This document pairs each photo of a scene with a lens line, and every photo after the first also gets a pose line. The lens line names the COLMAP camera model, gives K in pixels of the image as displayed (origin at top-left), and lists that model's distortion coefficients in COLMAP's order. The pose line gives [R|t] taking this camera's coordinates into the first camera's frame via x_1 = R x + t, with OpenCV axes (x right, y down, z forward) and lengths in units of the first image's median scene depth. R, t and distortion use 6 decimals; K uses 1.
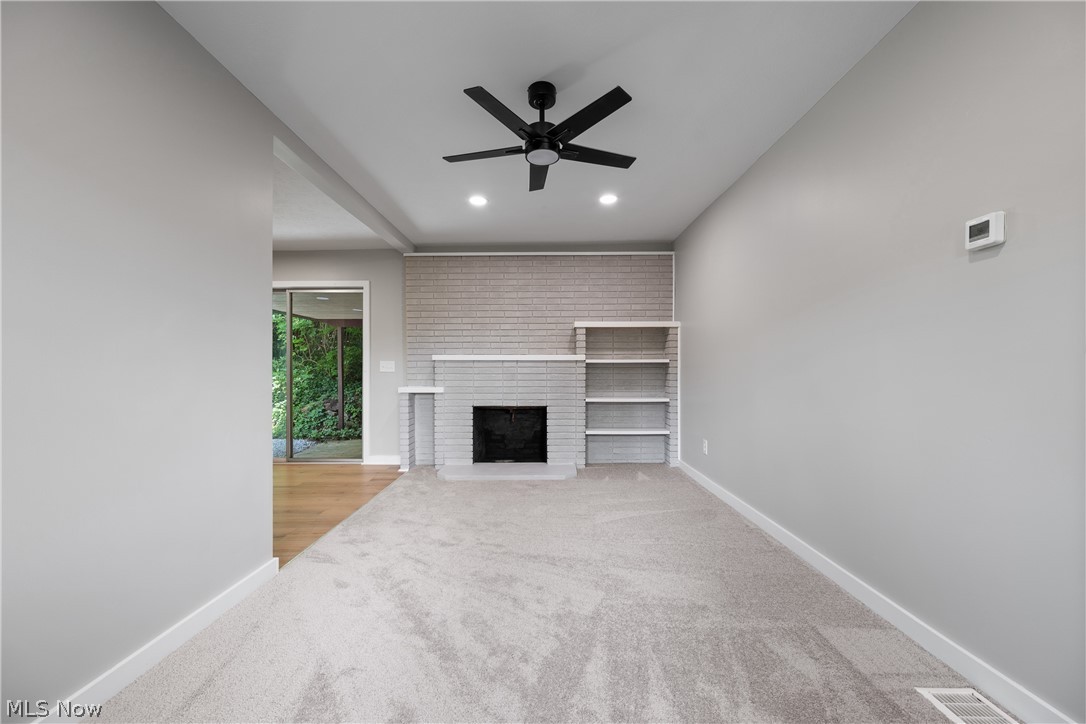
lens RADIAL K [[424.0, 0, 546.4], [0, 424.0, 366.1], [0, 0, 1]] dist [-0.001960, -0.000333]
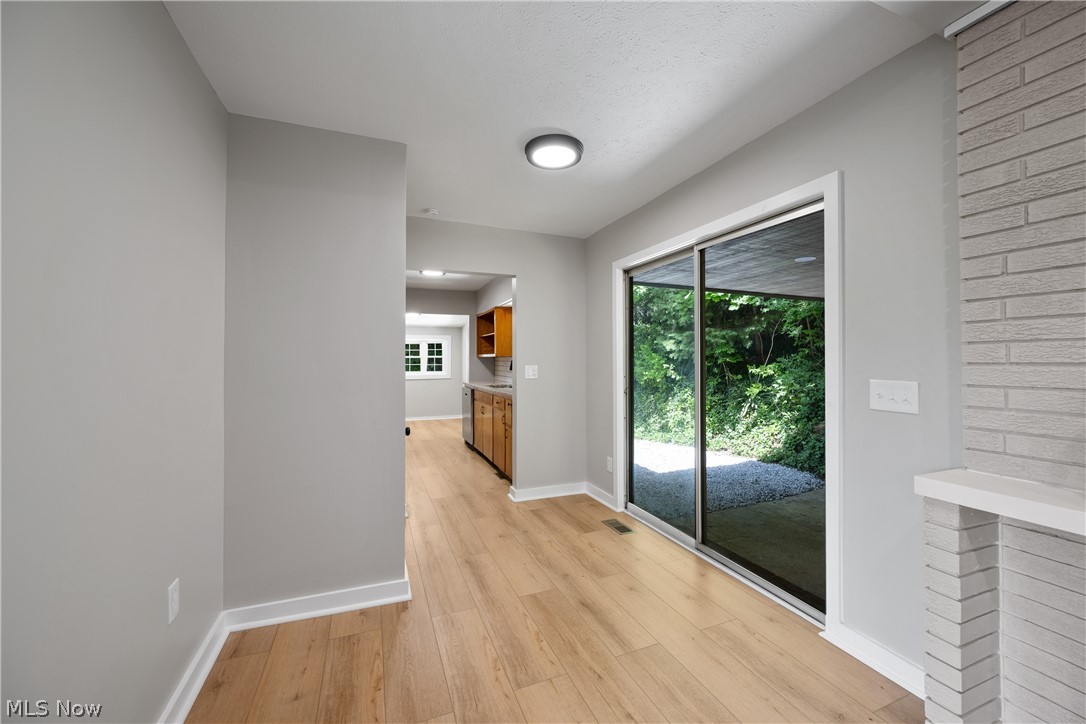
lens RADIAL K [[427.7, 0, 539.3], [0, 427.7, 357.8], [0, 0, 1]] dist [-0.001195, 0.000004]
pose [[0.373878, -0.003926, -0.927469, -0.158564], [0.001449, 0.999992, -0.003649, -0.029447], [0.927477, 0.000020, 0.373881, 0.600238]]
